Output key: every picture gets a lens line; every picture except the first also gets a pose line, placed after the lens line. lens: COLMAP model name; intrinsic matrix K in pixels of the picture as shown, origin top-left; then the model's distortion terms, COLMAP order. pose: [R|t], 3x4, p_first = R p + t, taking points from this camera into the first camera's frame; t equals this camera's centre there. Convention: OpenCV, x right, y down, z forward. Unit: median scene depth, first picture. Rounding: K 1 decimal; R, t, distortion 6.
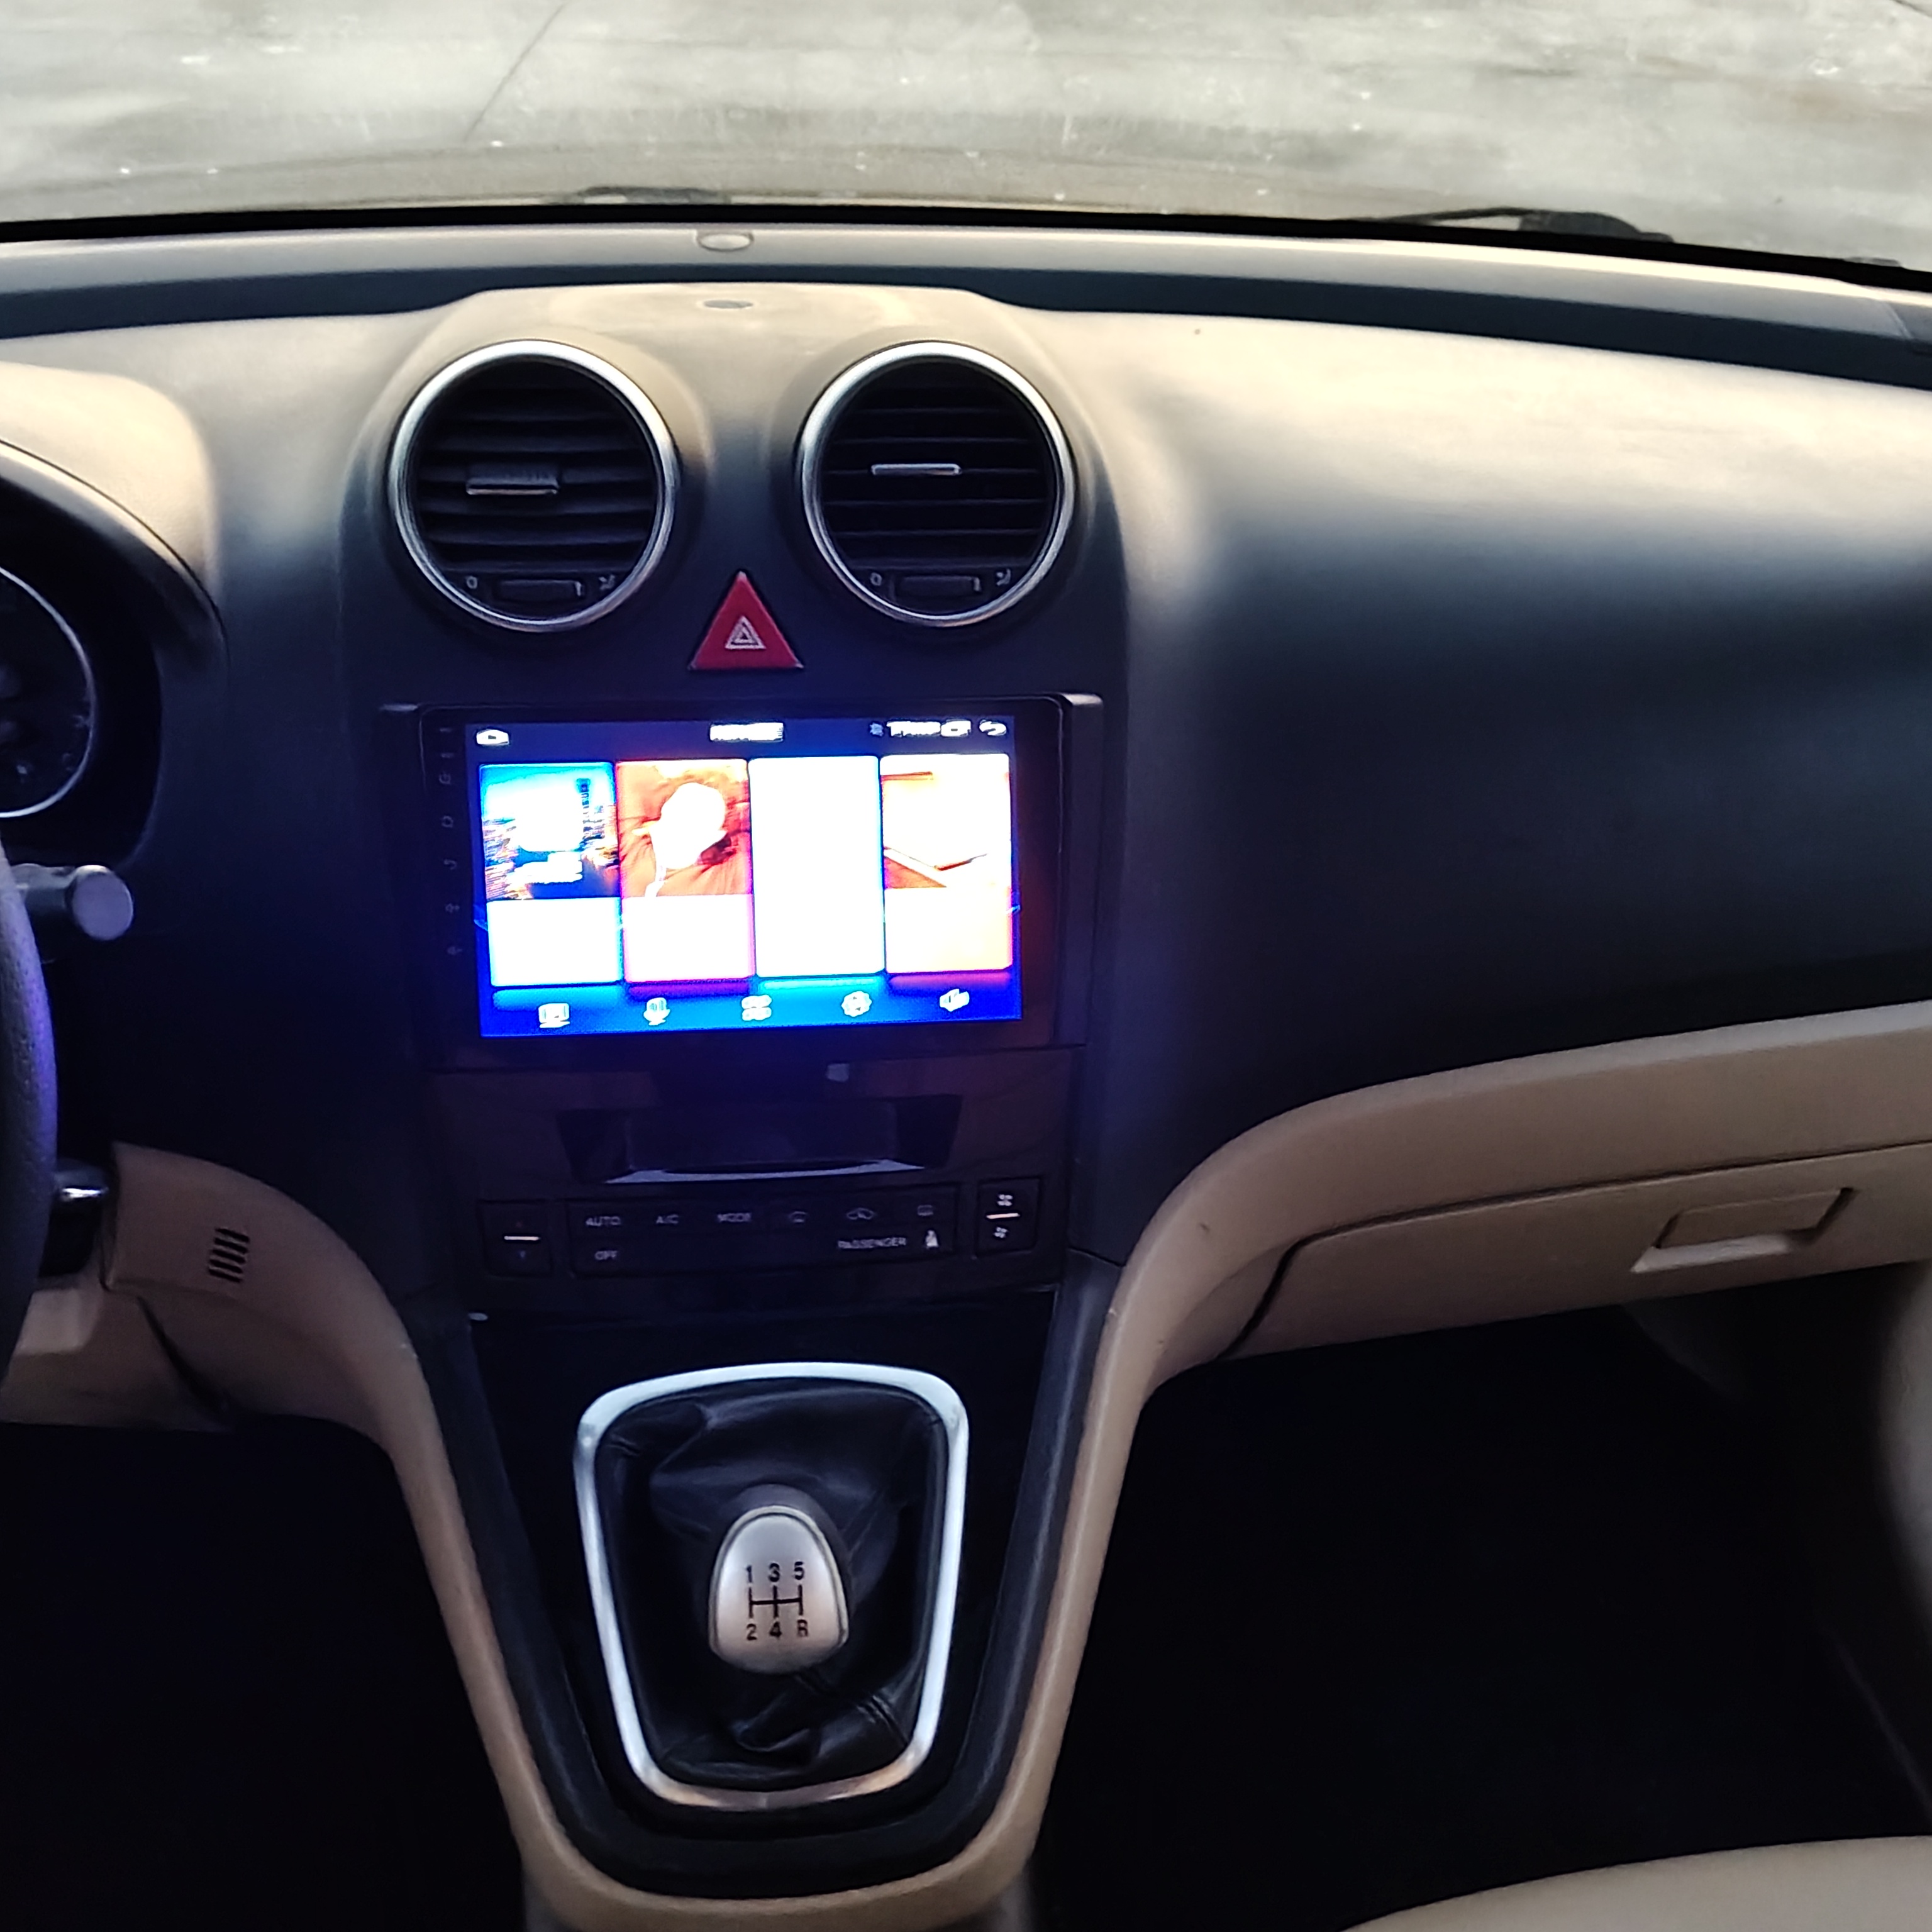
lens RADIAL K [[2082.6, 0, 968.5], [0, 2082.6, 970.7], [0, 0, 1]] dist [0.137158, -0.399861]
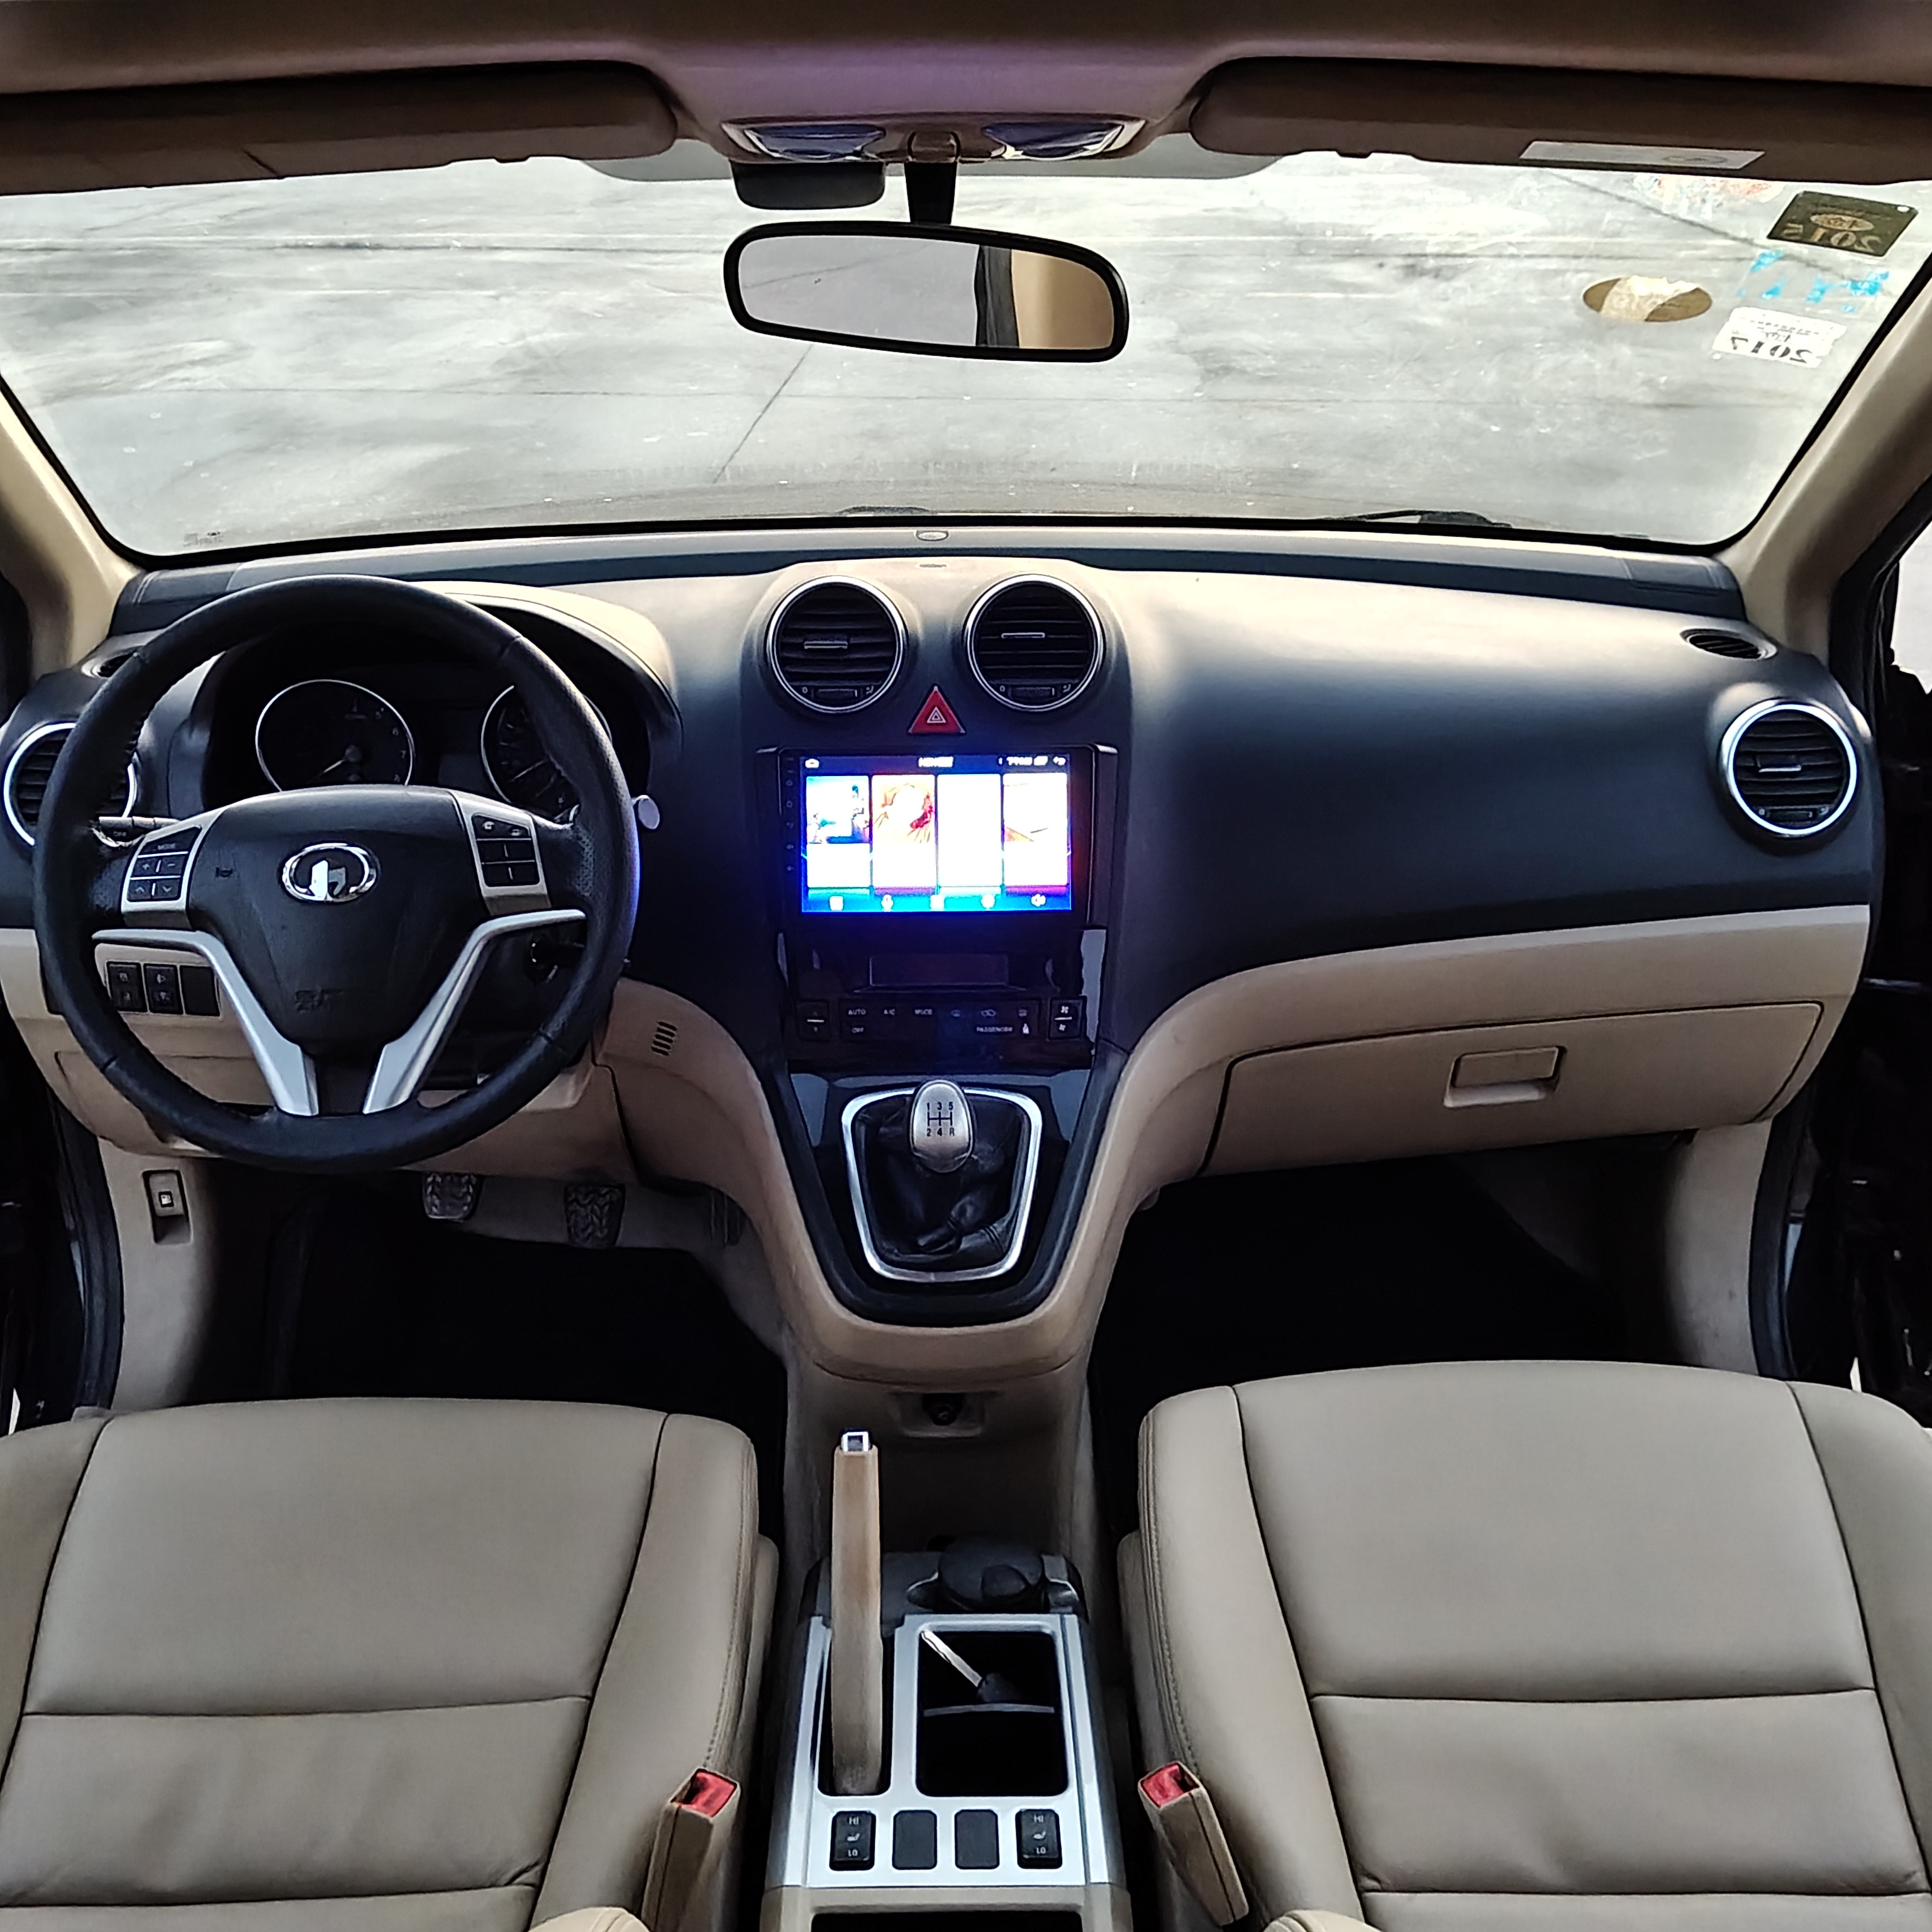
lens RADIAL K [[2063.4, 0, 928.0], [0, 2063.4, 968.3], [0, 0, 1]] dist [0.158540, -0.726988]
pose [[0.993916, 0.009903, -0.109699, 0.103286], [-0.025269, 0.989888, -0.139581, 0.350514], [0.107207, 0.141504, 0.984115, -0.903332]]
